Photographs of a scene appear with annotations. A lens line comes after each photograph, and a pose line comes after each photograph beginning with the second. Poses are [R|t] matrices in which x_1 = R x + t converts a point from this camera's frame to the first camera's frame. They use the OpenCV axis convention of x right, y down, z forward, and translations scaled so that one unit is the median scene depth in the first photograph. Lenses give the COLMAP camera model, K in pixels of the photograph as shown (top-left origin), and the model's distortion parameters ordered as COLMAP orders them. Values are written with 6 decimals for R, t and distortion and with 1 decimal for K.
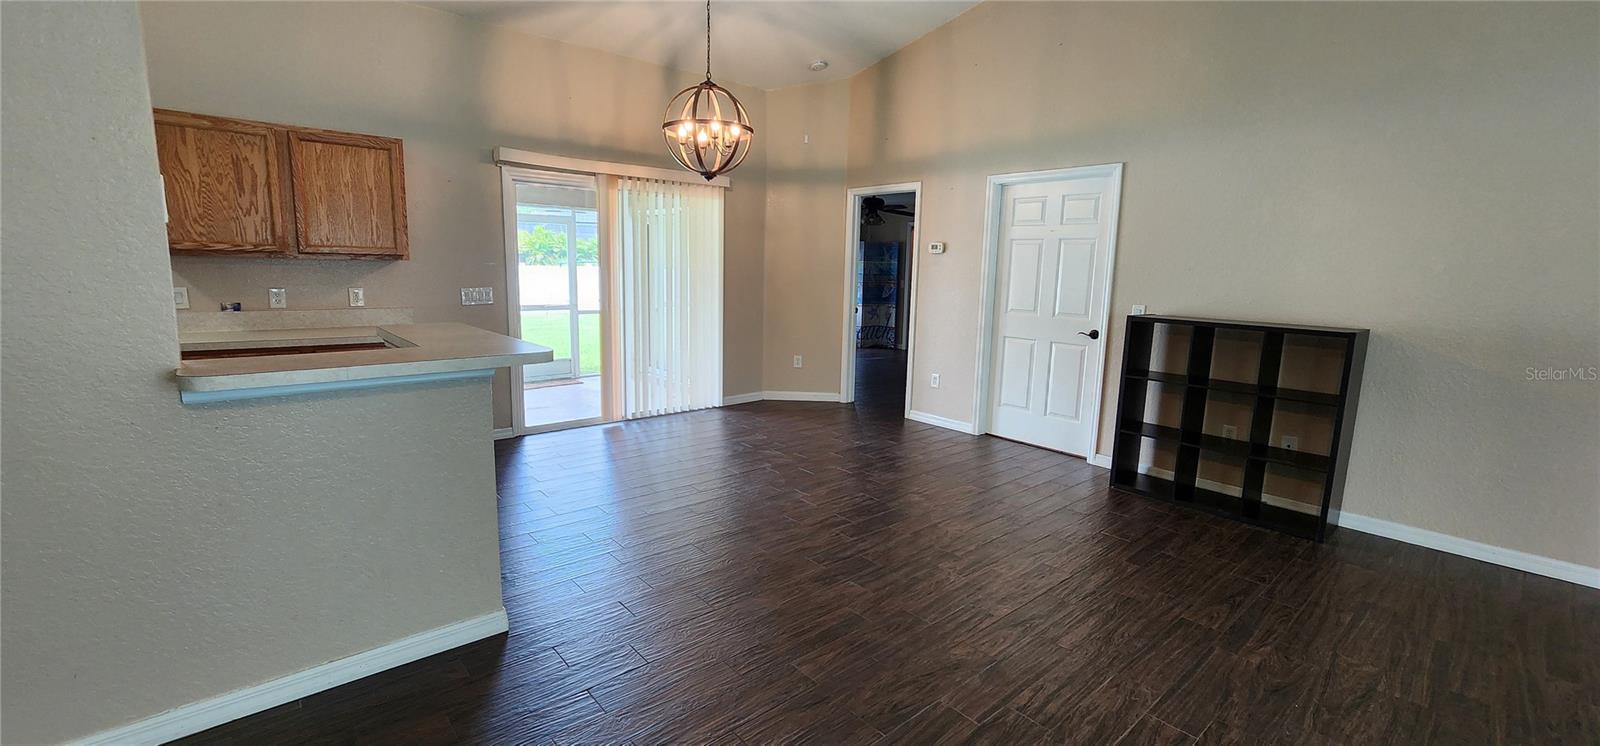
lens RADIAL K [[653.8, 0, 799.9], [0, 653.8, 363.1], [0, 0, 1]] dist [-0.001879, -0.000338]
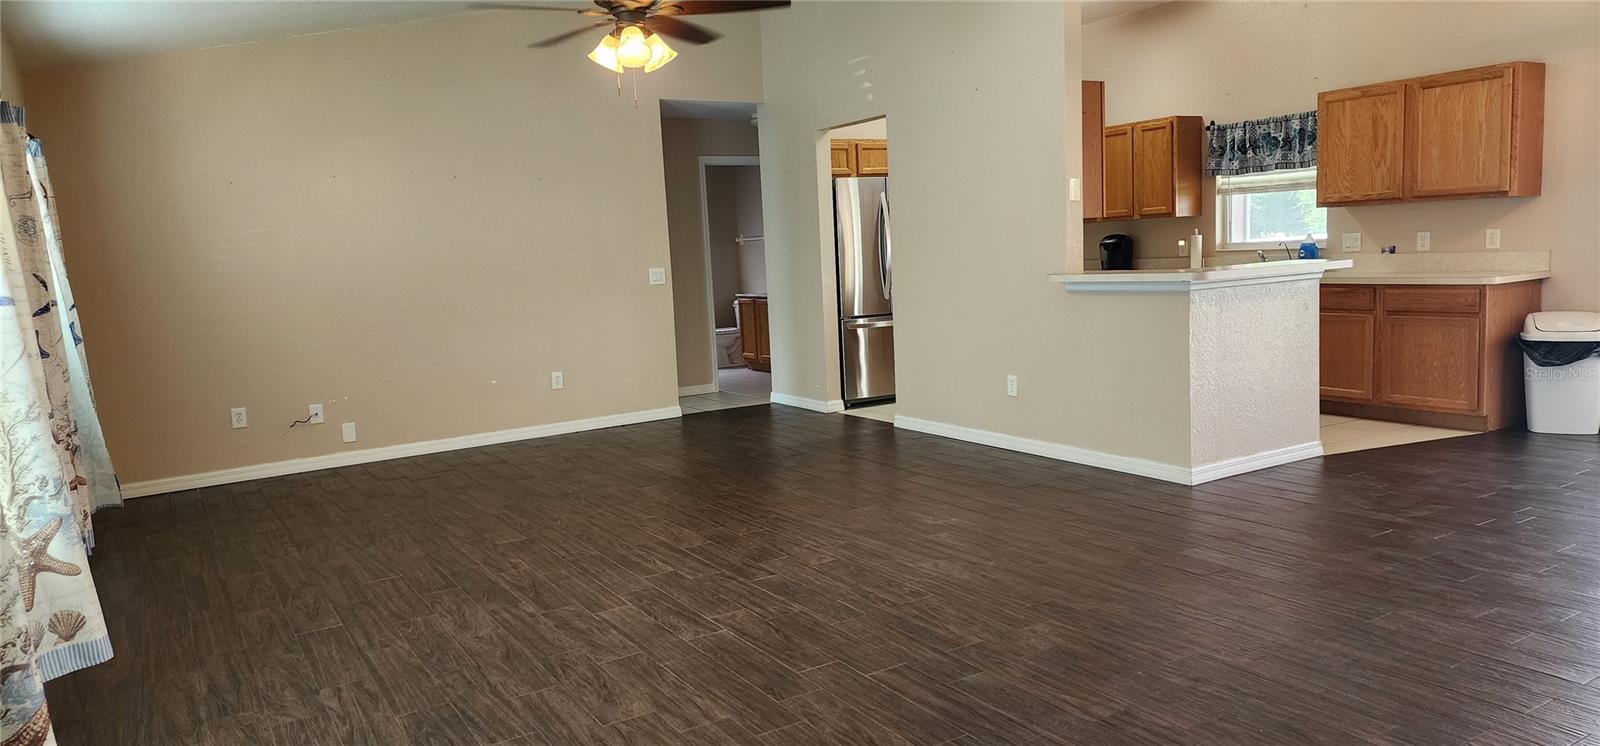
lens RADIAL K [[1062.5, 0, 797.6], [0, 1062.5, 341.8], [0, 0, 1]] dist [0.068647, -0.003912]
pose [[-0.158507, 0.075112, -0.984497, 0.841755], [-0.099055, 0.990862, 0.091546, -0.000733], [0.982377, 0.112030, -0.149618, 0.238275]]
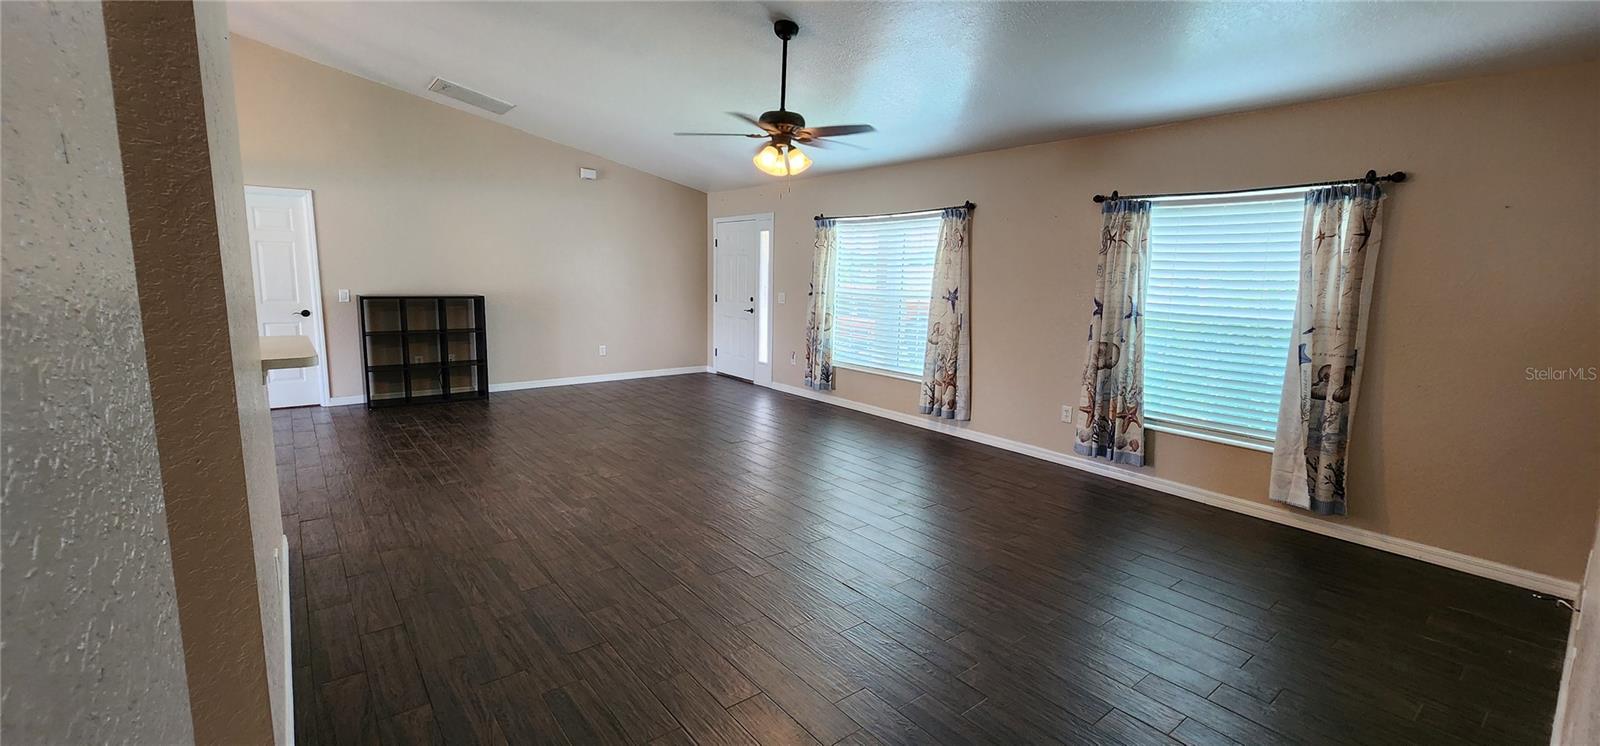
lens RADIAL K [[653.8, 0, 799.9], [0, 653.8, 363.1], [0, 0, 1]] dist [-0.001879, -0.000338]
pose [[0.042872, -0.158712, 0.986394, -0.769962], [0.127577, 0.980089, 0.152153, -0.016657], [-0.990902, 0.119318, 0.062266, -0.078576]]
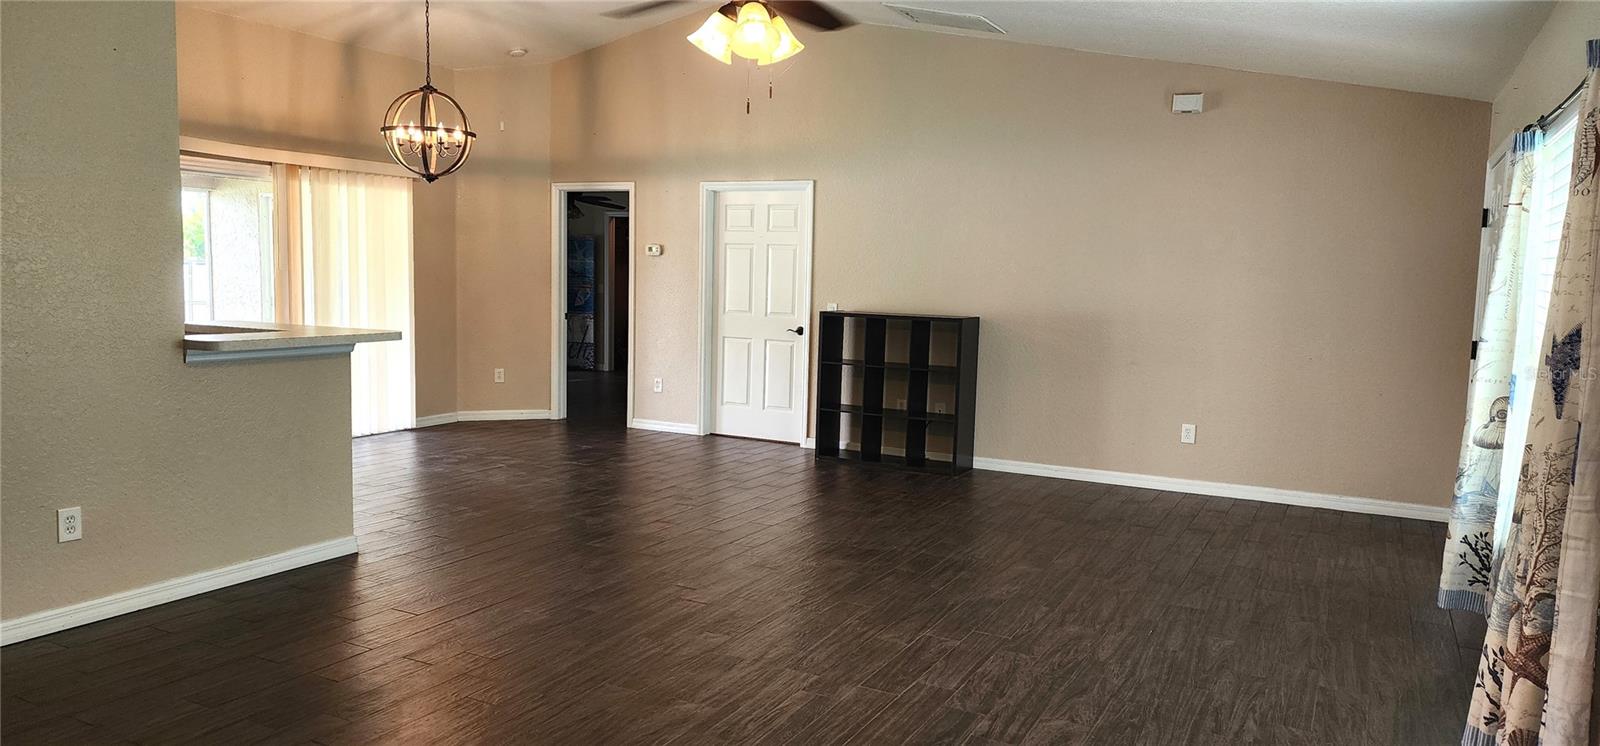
lens RADIAL K [[1052.8, 0, 800.0], [0, 1052.8, 373.0], [0, 0, 1]] dist [0.045975, -0.000832]
pose [[0.932804, -0.033116, 0.358859, -0.174125], [0.048597, 0.998233, -0.034205, 0.079733], [-0.357092, 0.049346, 0.932765, -0.596086]]
